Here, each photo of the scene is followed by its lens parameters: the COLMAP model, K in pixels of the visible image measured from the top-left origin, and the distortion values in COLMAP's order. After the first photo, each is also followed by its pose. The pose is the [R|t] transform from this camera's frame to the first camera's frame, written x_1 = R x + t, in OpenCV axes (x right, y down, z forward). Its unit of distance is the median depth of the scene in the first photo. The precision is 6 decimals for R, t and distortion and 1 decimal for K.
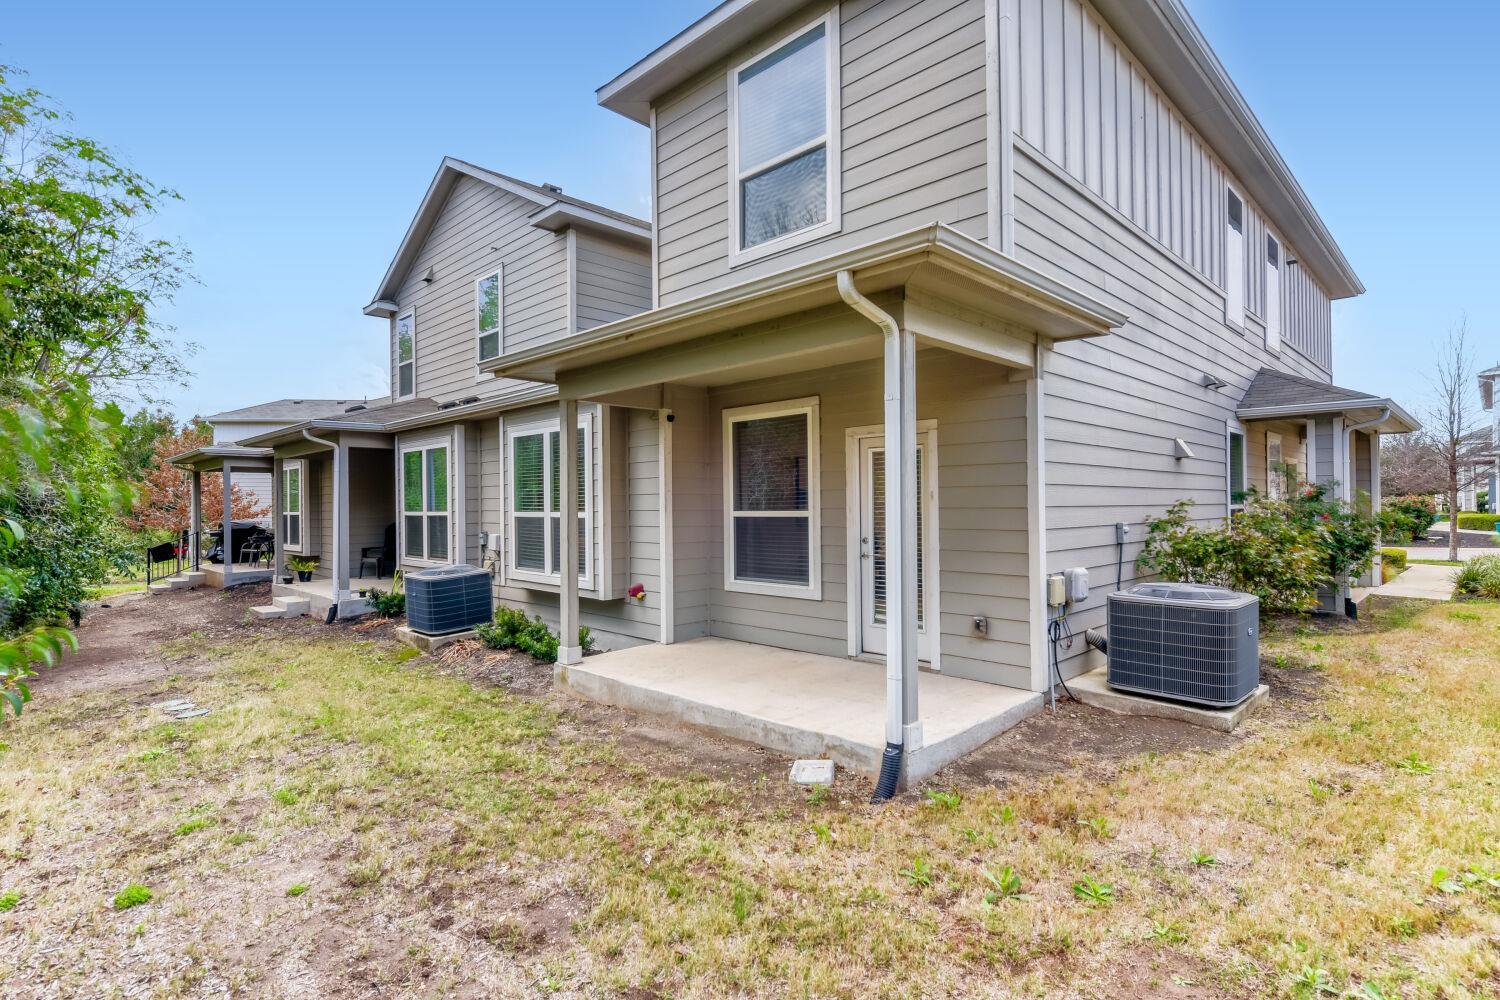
lens RADIAL K [[754.0, 0, 752.7], [0, 754.0, 500.4], [0, 0, 1]] dist [0.002904, 0.000234]
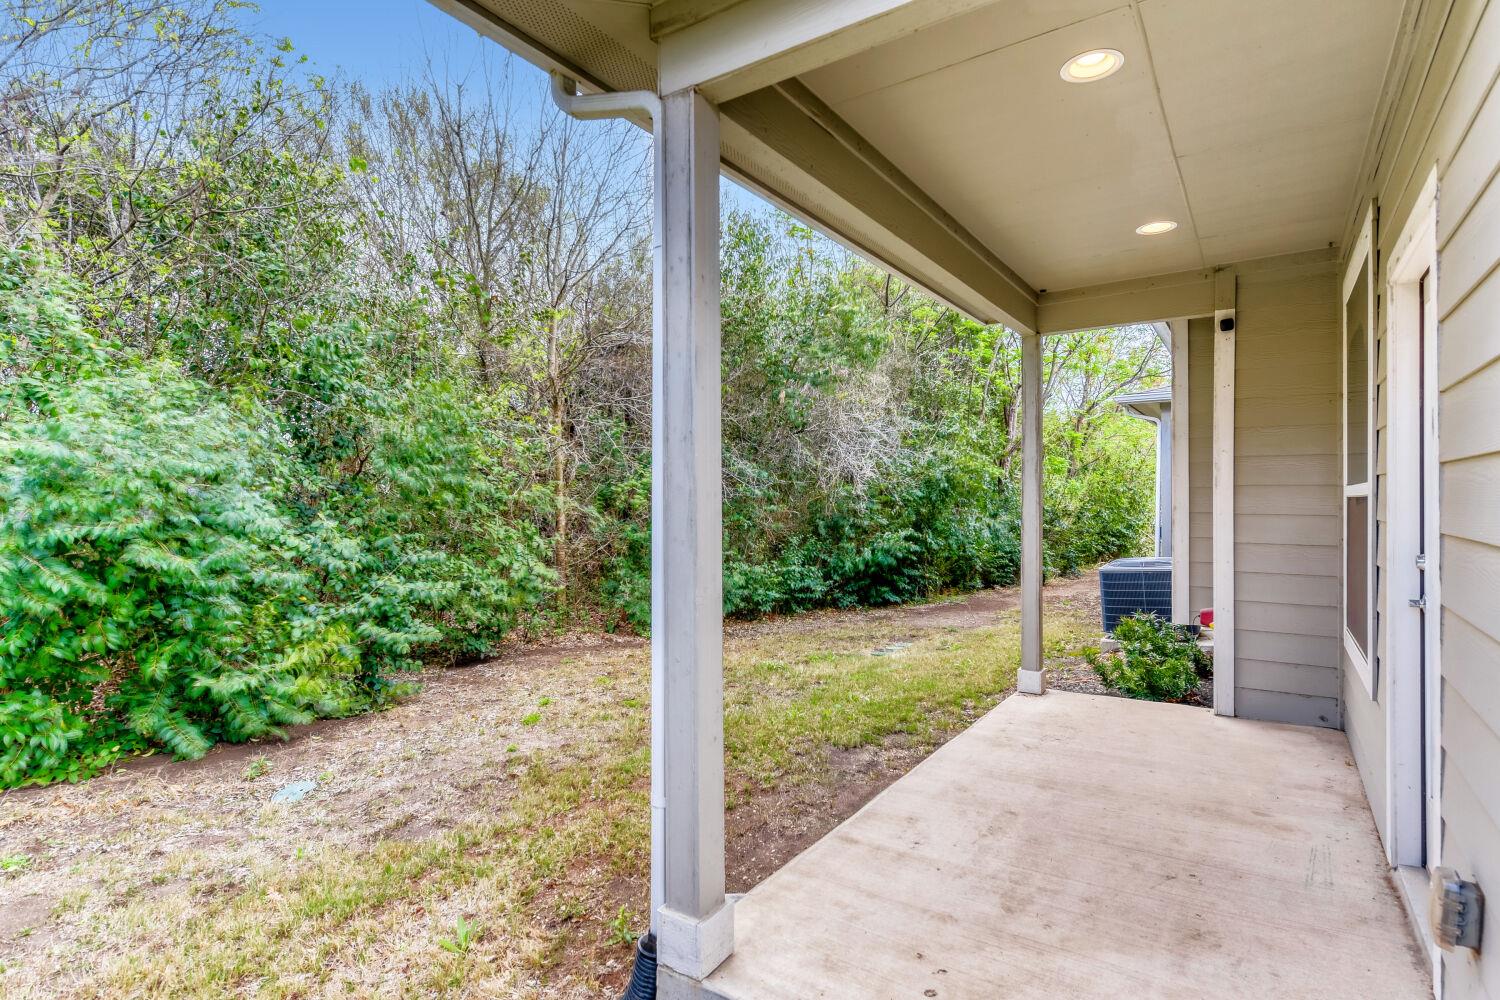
lens RADIAL K [[754.0, 0, 752.7], [0, 754.0, 495.8], [0, 0, 1]] dist [0.002904, 0.000234]
pose [[0.180769, 0.013905, -0.983427, 0.858948], [0.000756, 0.999898, 0.014277, 0.026274], [0.983525, -0.003324, 0.180740, 1.200253]]
